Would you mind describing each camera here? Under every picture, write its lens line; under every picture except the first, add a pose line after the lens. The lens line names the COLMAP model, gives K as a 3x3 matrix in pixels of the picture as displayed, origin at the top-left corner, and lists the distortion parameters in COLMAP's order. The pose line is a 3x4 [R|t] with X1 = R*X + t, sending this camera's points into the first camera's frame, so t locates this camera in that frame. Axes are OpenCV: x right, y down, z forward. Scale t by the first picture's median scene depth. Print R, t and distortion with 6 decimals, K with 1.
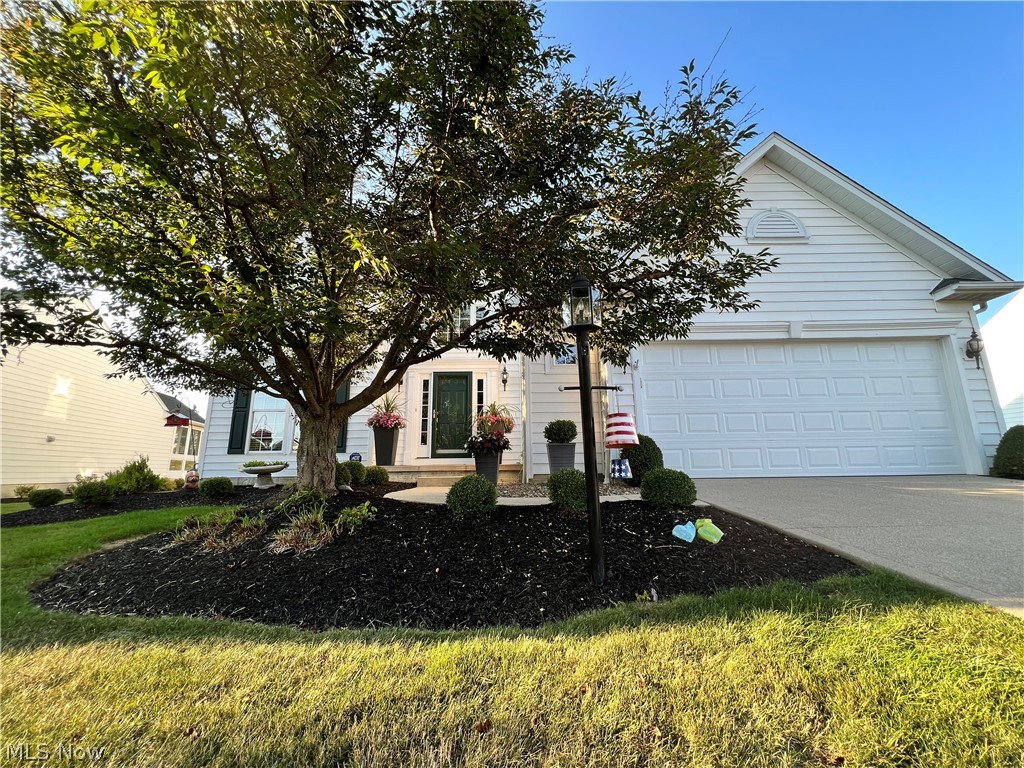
lens RADIAL K [[408.8, 0, 509.4], [0, 408.8, 383.6], [0, 0, 1]] dist [-0.002569, 0.000007]
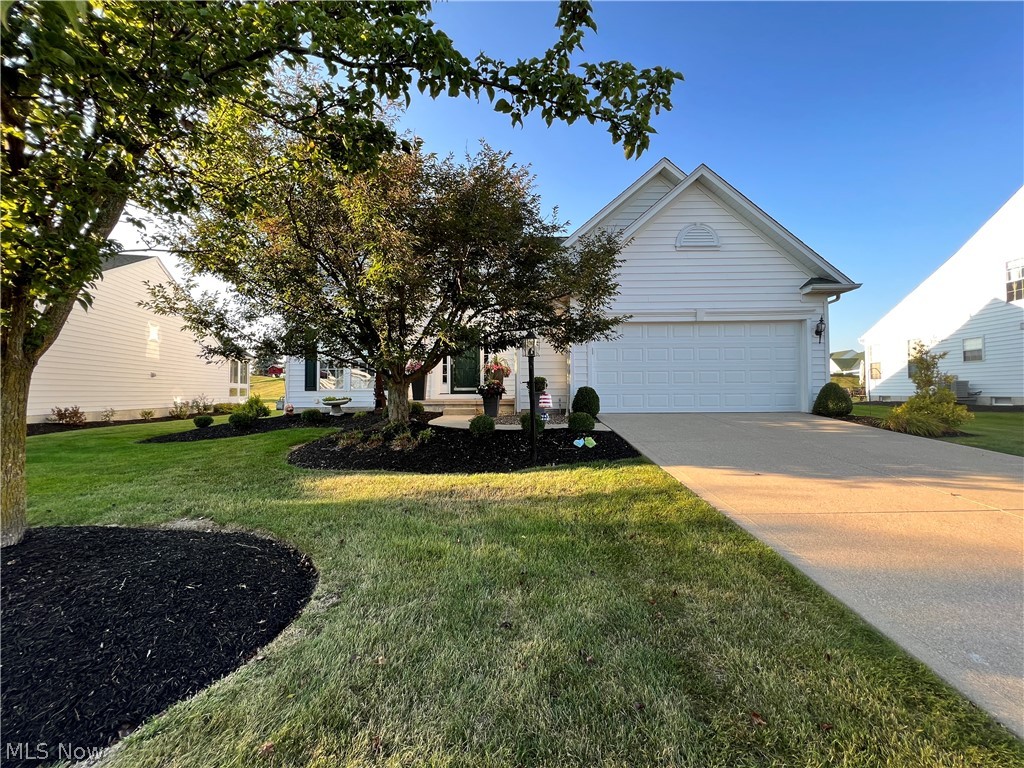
lens RADIAL K [[408.8, 0, 514.7], [0, 408.8, 384.5], [0, 0, 1]] dist [-0.002569, 0.000007]
pose [[0.999966, 0.008124, -0.001337, 0.035108], [-0.007721, 0.981708, 0.190237, -0.156682], [0.002858, -0.190220, 0.981737, -0.478565]]
